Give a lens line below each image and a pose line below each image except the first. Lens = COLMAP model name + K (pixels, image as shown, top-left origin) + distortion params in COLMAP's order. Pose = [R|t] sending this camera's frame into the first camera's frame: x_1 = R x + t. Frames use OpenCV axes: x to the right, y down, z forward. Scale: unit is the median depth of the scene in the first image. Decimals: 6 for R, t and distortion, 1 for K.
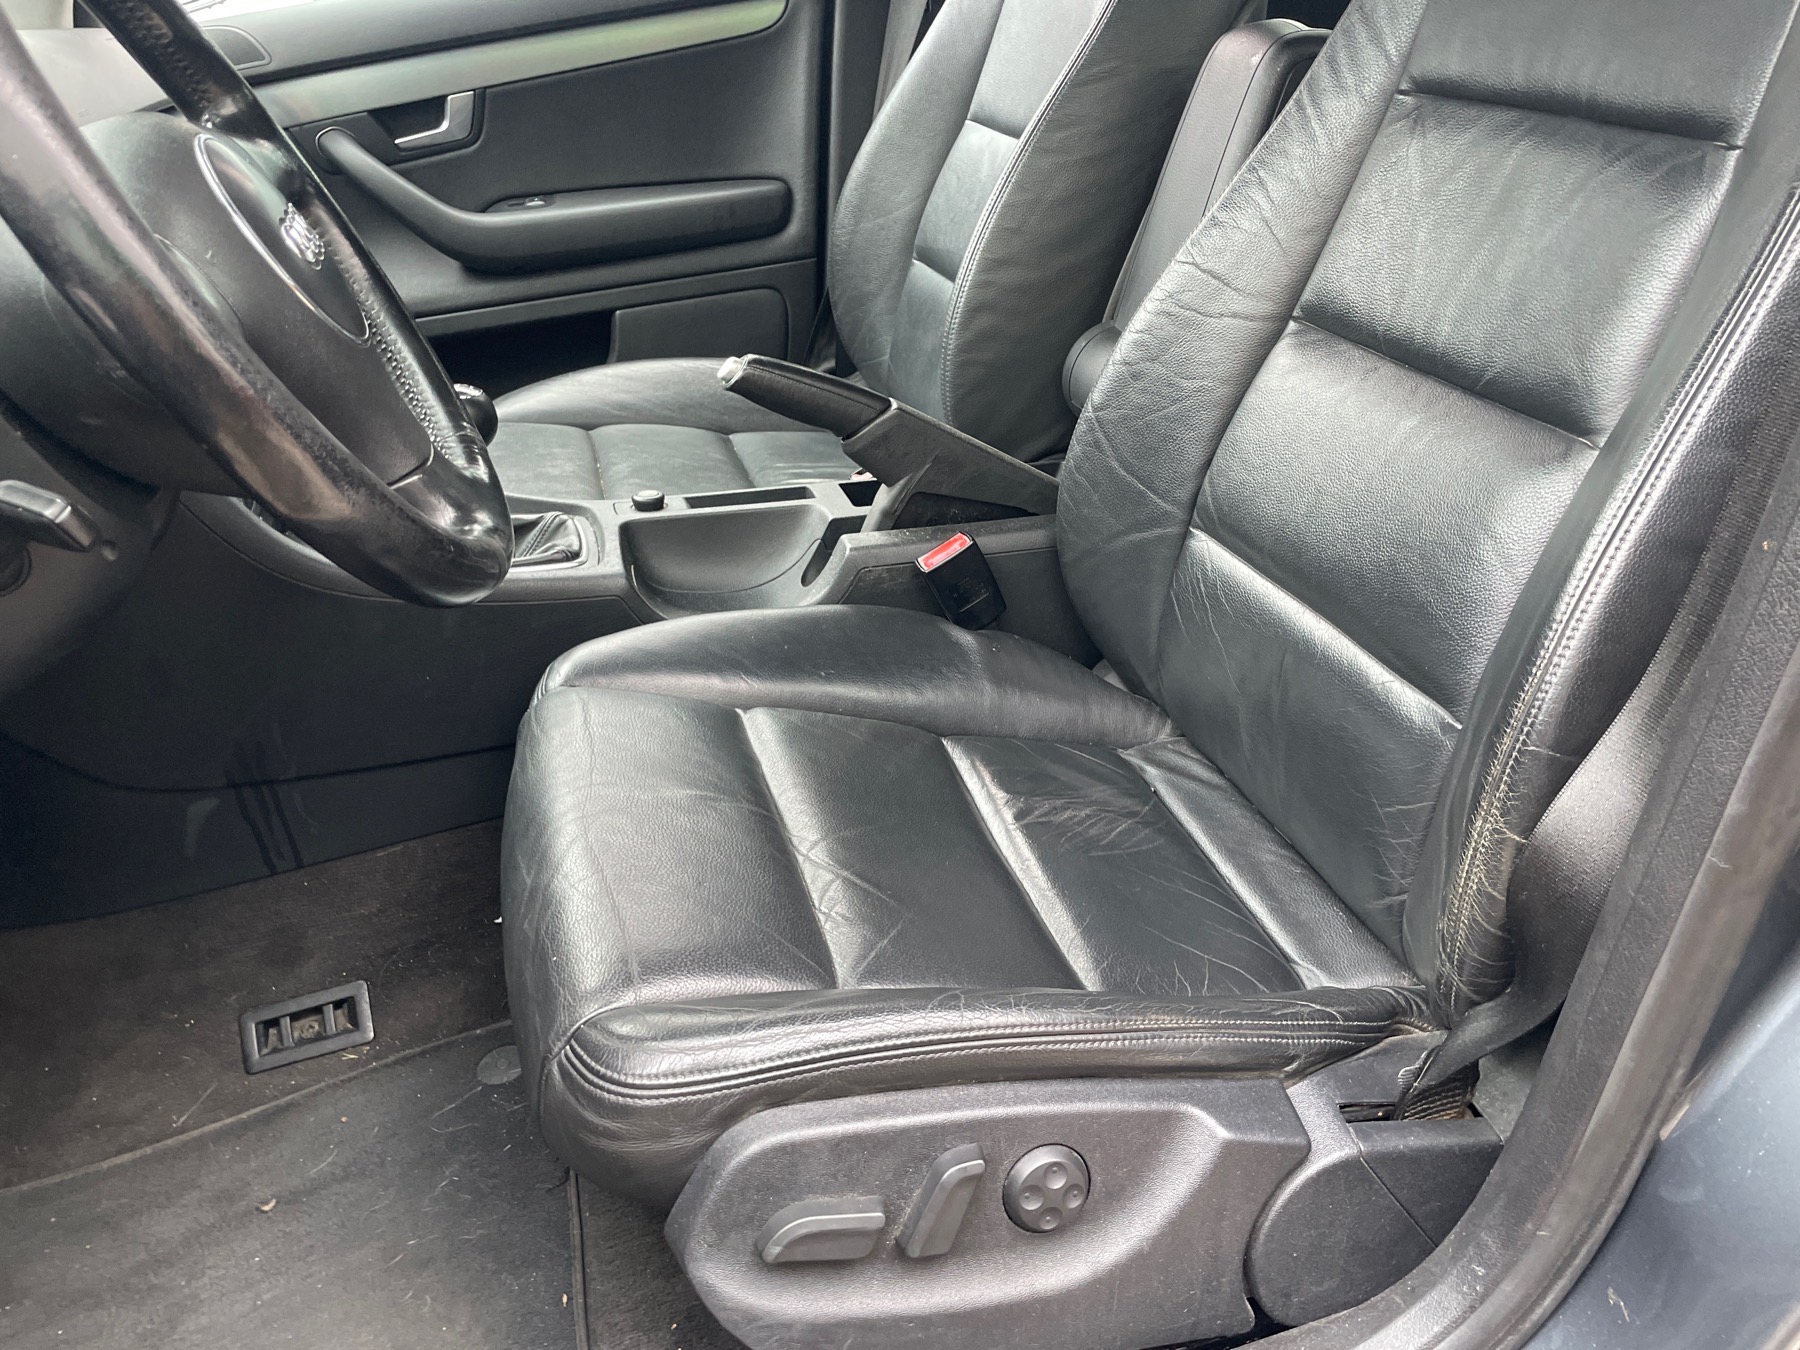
lens RADIAL K [[1376.9, 0, 914.1], [0, 1376.9, 672.2], [0, 0, 1]] dist [0.073575, -0.106136]
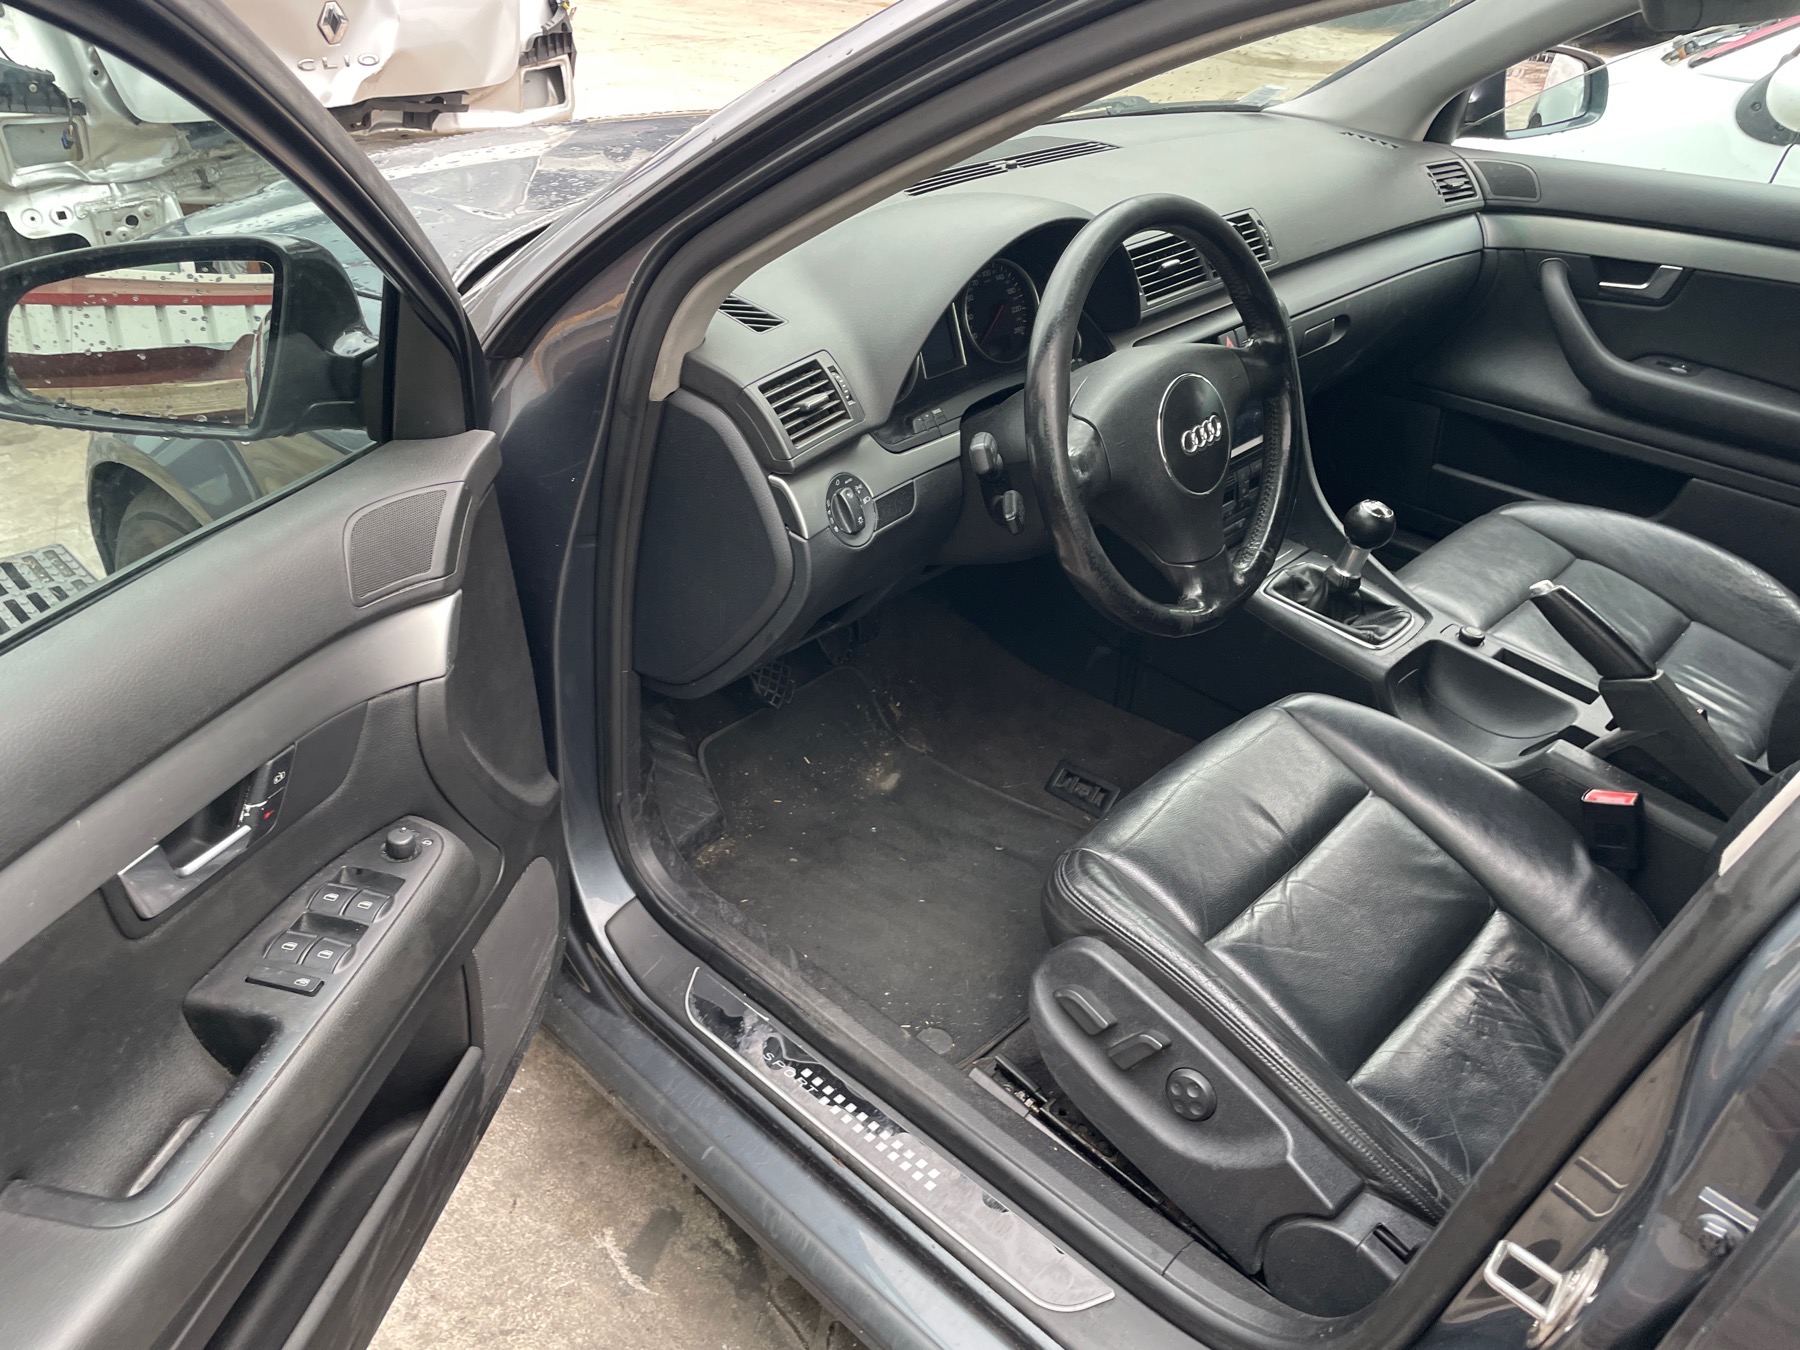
lens RADIAL K [[1357.1, 0, 872.7], [0, 1357.1, 679.6], [0, 0, 1]] dist [0.076171, -0.104977]
pose [[0.499377, 0.545769, -0.672874, 0.439250], [-0.486354, 0.819320, 0.303601, -0.214863], [0.716995, 0.175644, 0.674587, -0.297055]]
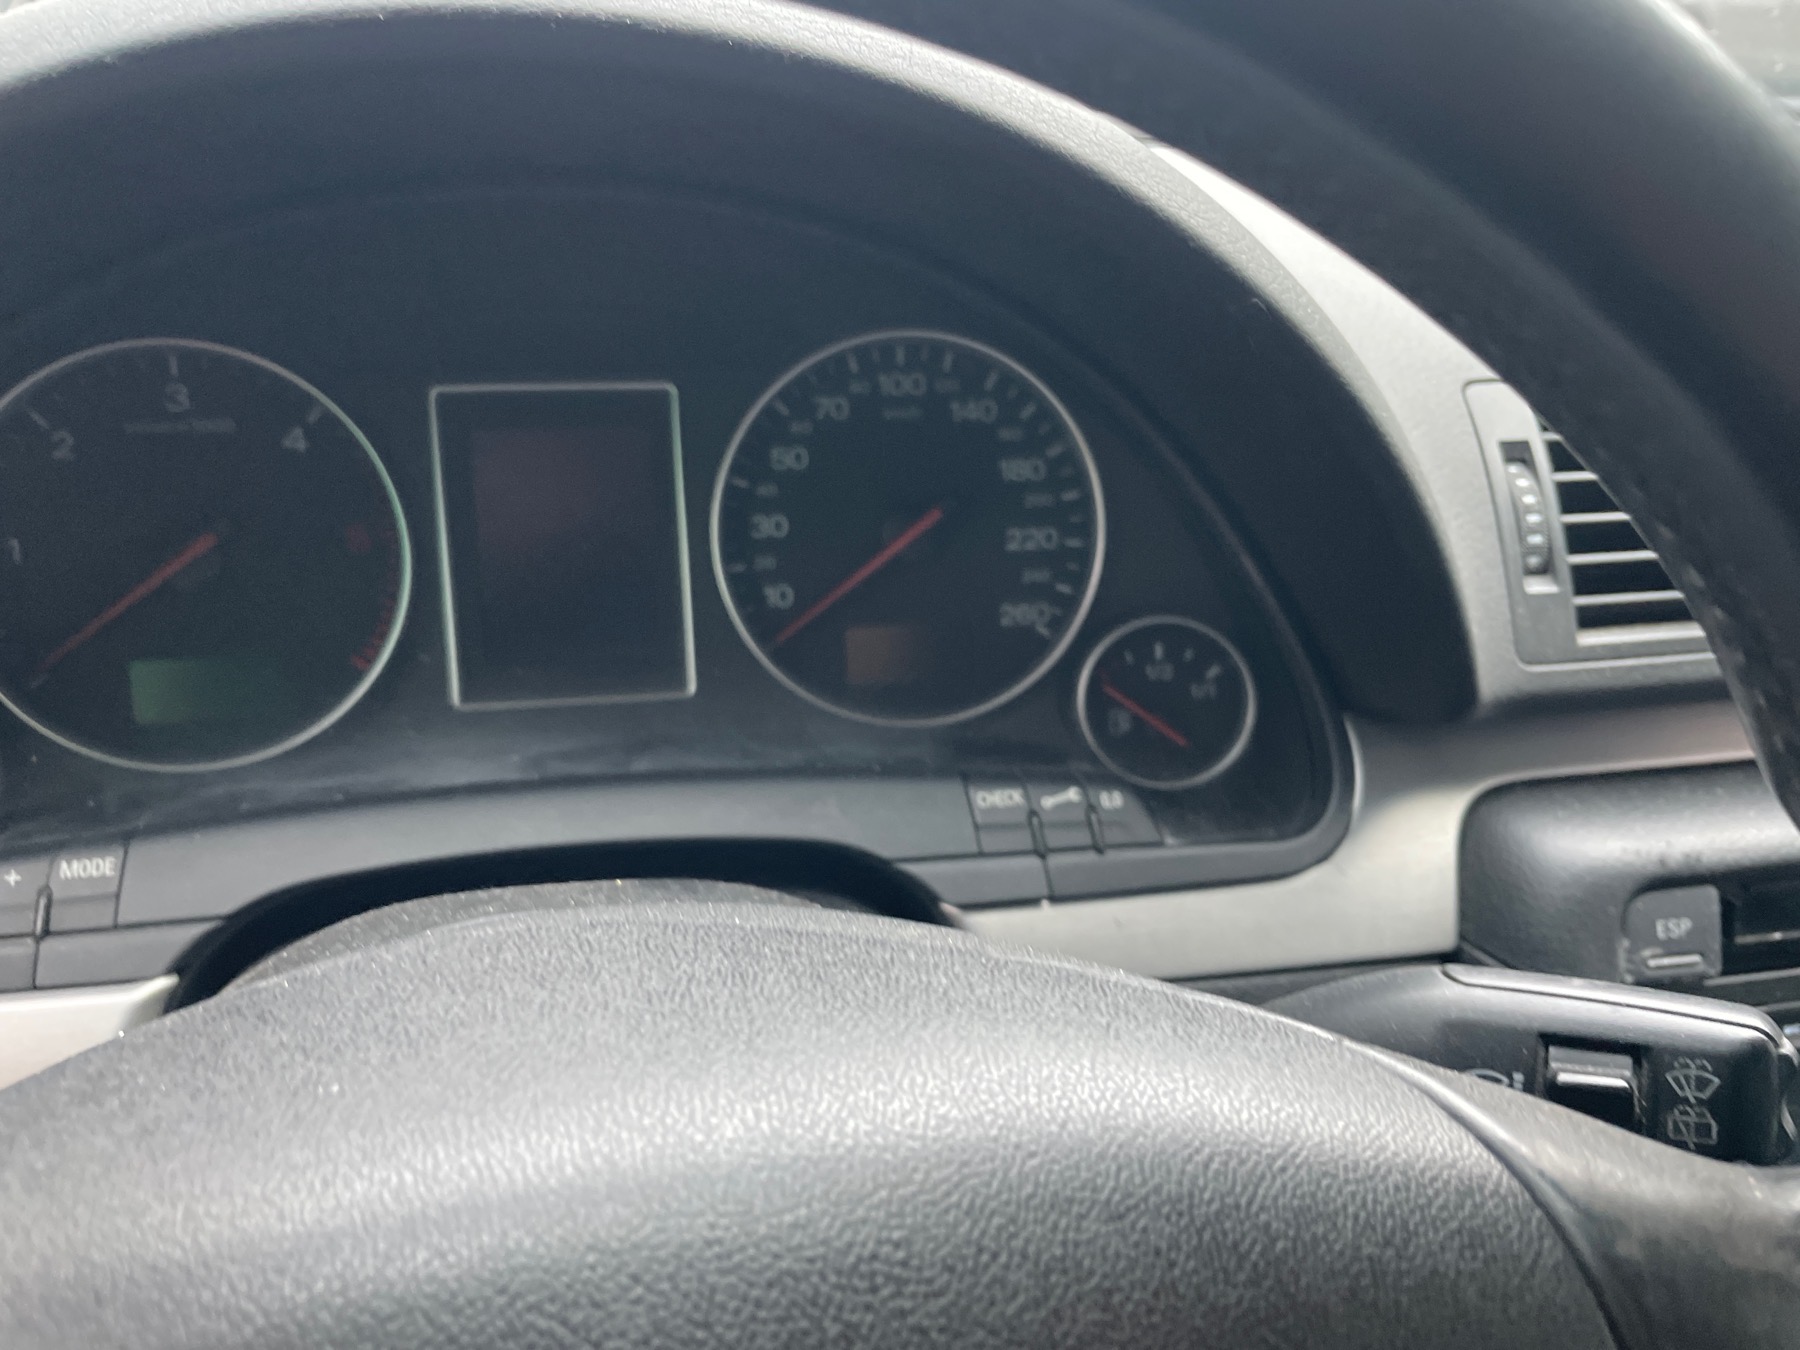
lens RADIAL K [[1378.4, 0, 886.6], [0, 1378.4, 687.3], [0, 0, 1]] dist [0.076789, -0.103580]
pose [[-0.093619, 0.527445, -0.844415, -0.226078], [-0.500765, 0.708103, 0.497820, -0.303179], [0.860505, 0.469459, 0.197834, 0.515429]]
